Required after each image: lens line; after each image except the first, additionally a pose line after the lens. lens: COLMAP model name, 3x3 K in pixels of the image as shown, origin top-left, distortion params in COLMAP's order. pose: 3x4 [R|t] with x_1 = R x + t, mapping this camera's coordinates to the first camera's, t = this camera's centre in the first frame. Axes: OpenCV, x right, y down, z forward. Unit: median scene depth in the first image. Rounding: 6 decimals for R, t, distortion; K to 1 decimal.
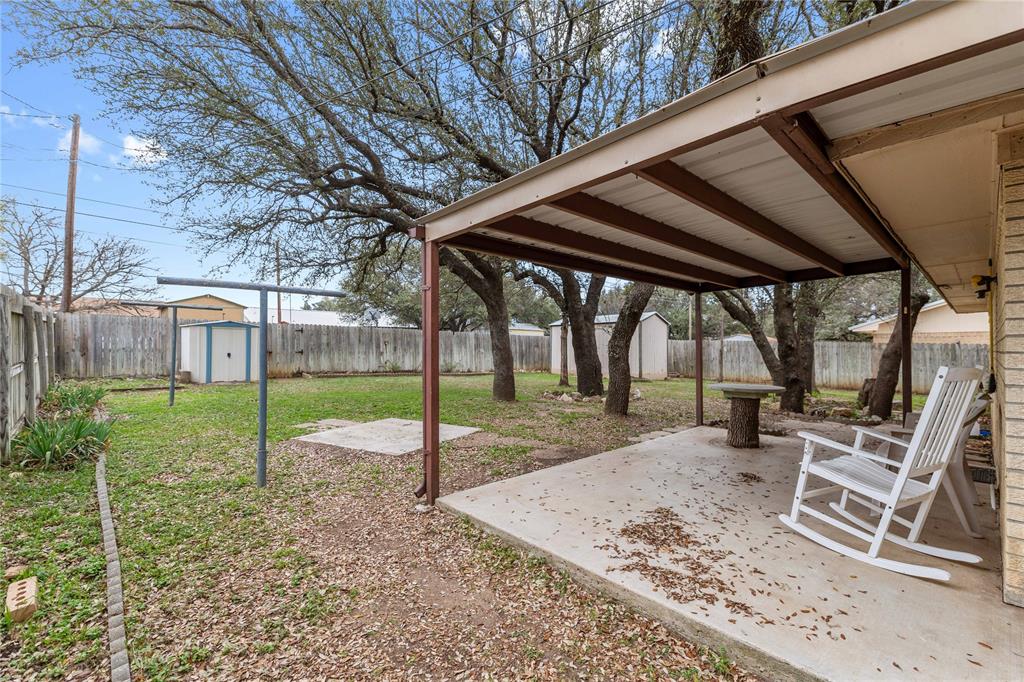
lens RADIAL K [[444.0, 0, 512.0], [0, 444.0, 341.0], [0, 0, 1]] dist [0.001568, -0.000099]
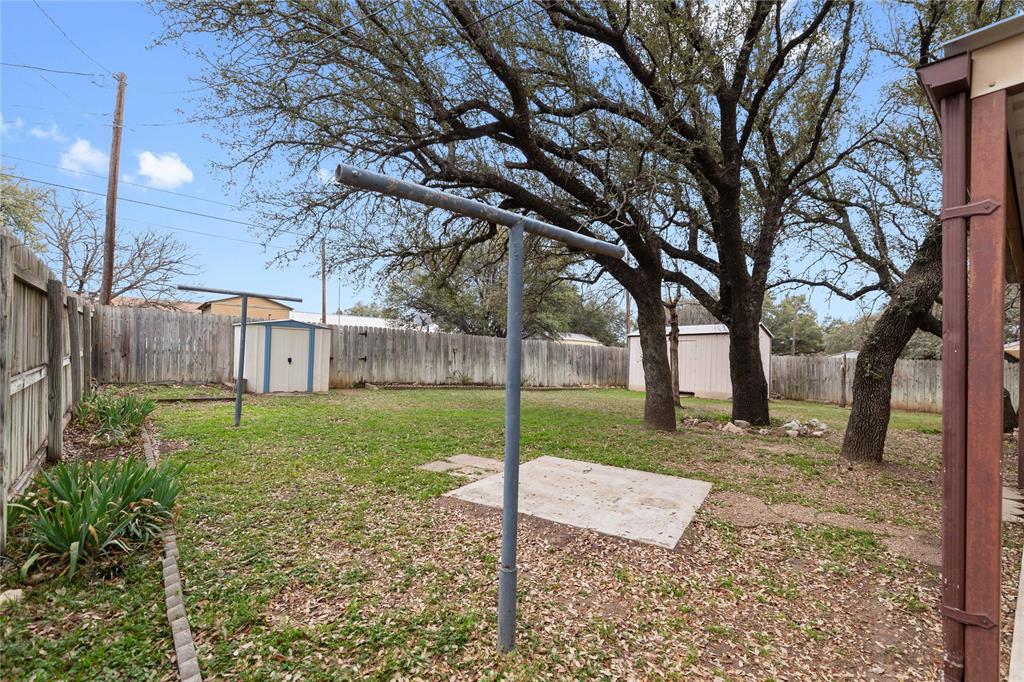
lens RADIAL K [[450.8, 0, 515.0], [0, 450.8, 353.2], [0, 0, 1]] dist [0.001508, 0.000060]
pose [[0.998630, 0.024172, -0.046414, -0.175675], [-0.024102, 0.999707, 0.002068, 0.006048], [0.046451, -0.000947, 0.998920, 0.171085]]
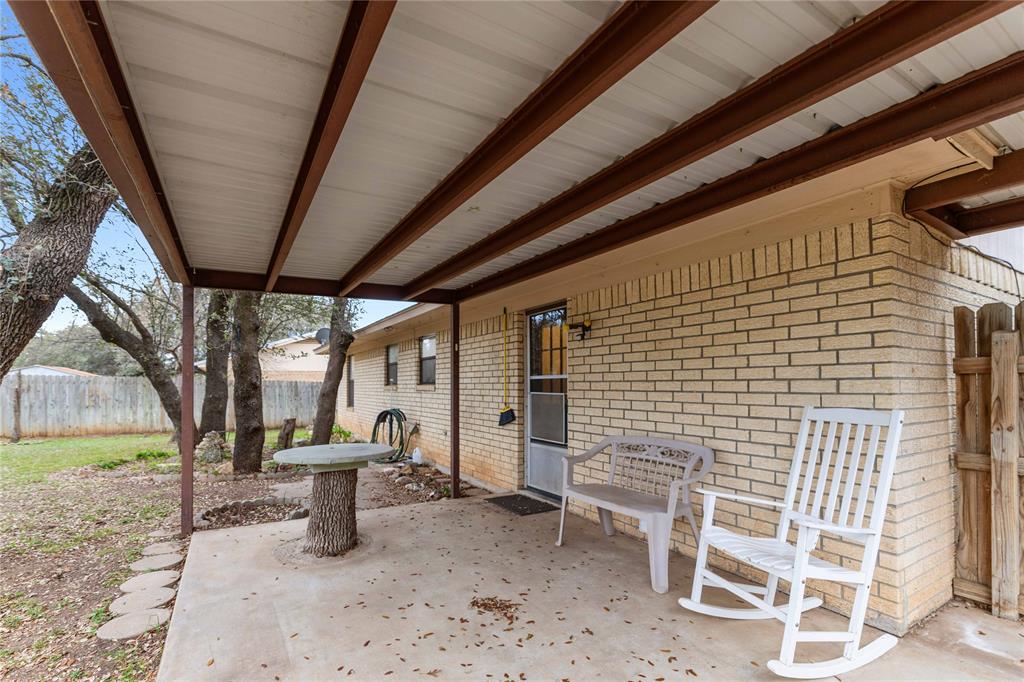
lens RADIAL K [[457.3, 0, 506.3], [0, 457.3, 377.1], [0, 0, 1]] dist [0.000244, 0.000112]
pose [[0.210890, 0.013414, 0.977418, -0.021638], [-0.012286, 0.999863, -0.011071, 0.002458], [-0.977433, -0.009674, 0.211026, 0.293534]]
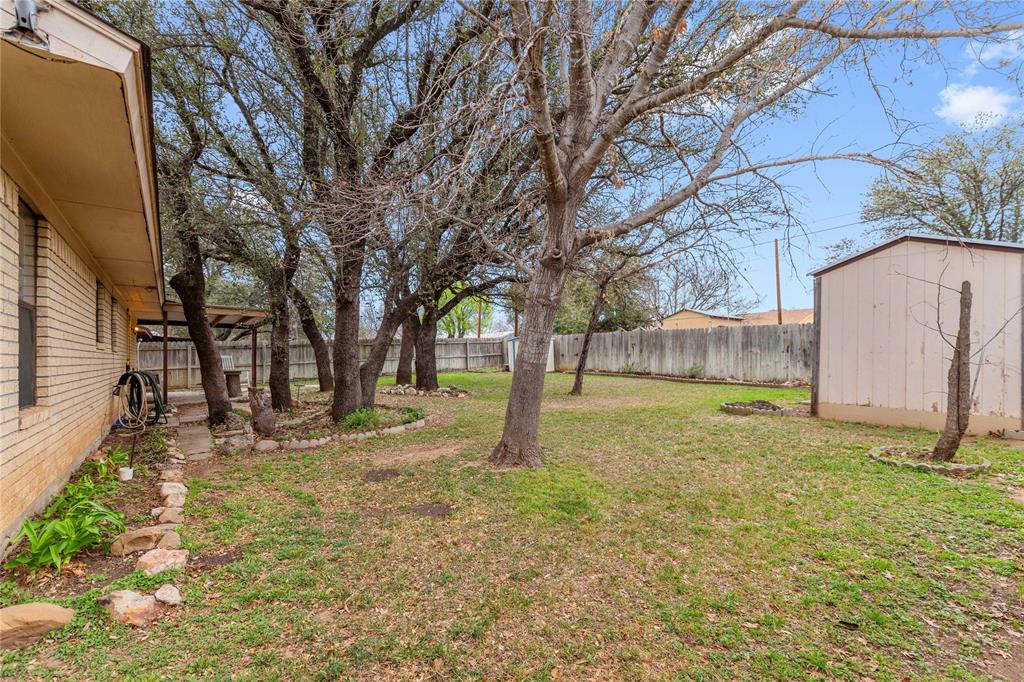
lens RADIAL K [[454.0, 0, 499.3], [0, 454.0, 360.9], [0, 0, 1]] dist [0.001371, 0.000126]
pose [[-0.127377, 0.007087, -0.991829, 1.149922], [0.027582, 0.999613, 0.003600, 0.040088], [0.991471, -0.026898, -0.127523, 1.164136]]
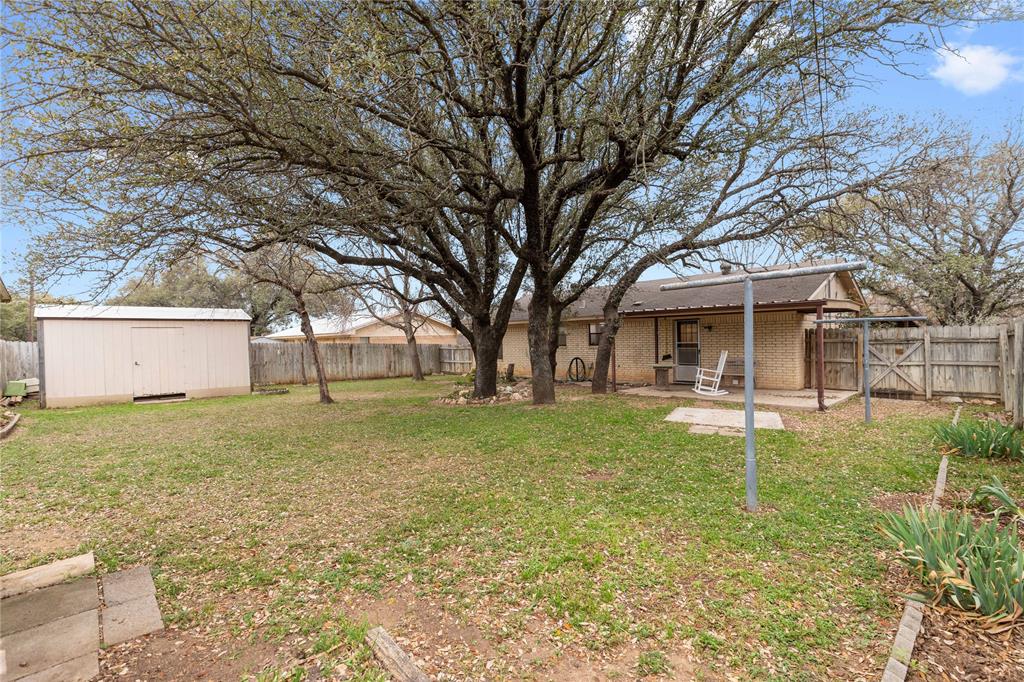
lens RADIAL K [[449.5, 0, 512.0], [0, 449.5, 341.0], [0, 0, 1]] dist [0.000759, -0.000006]
pose [[0.005803, -0.006251, 0.999964, -0.800583], [0.003043, 0.999976, 0.006233, -0.015478], [-0.999979, 0.003007, 0.005822, 0.797733]]
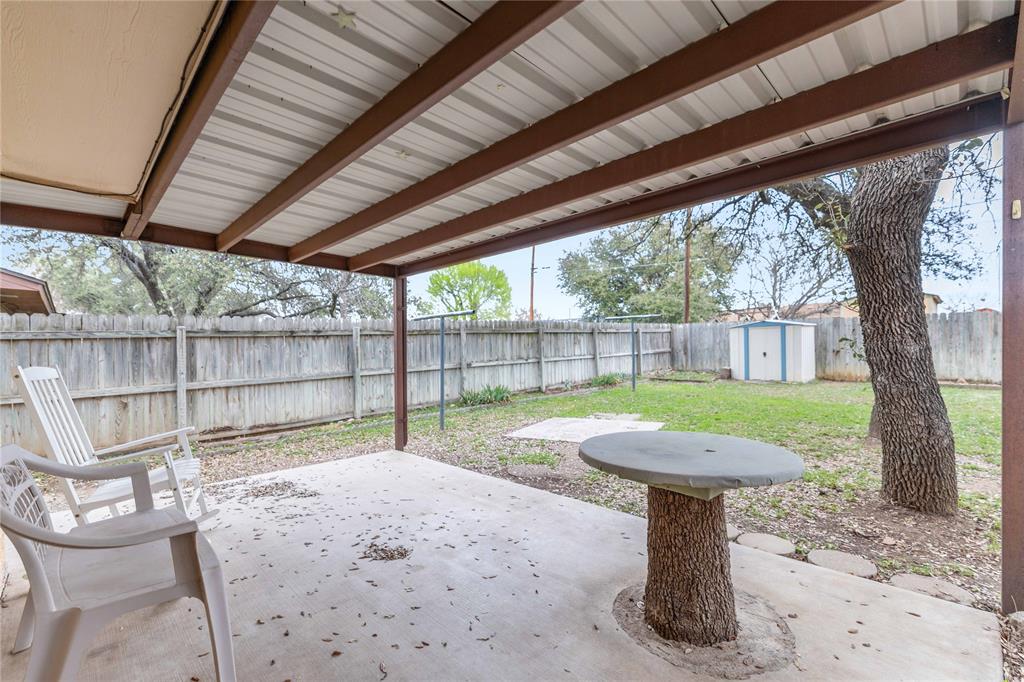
lens RADIAL K [[454.0, 0, 499.3], [0, 454.0, 360.9], [0, 0, 1]] dist [0.001371, 0.000126]
pose [[0.008665, 0.016489, -0.999827, 0.398700], [0.030321, 0.999400, 0.016744, 0.011809], [0.999503, -0.030461, 0.008159, 0.396547]]
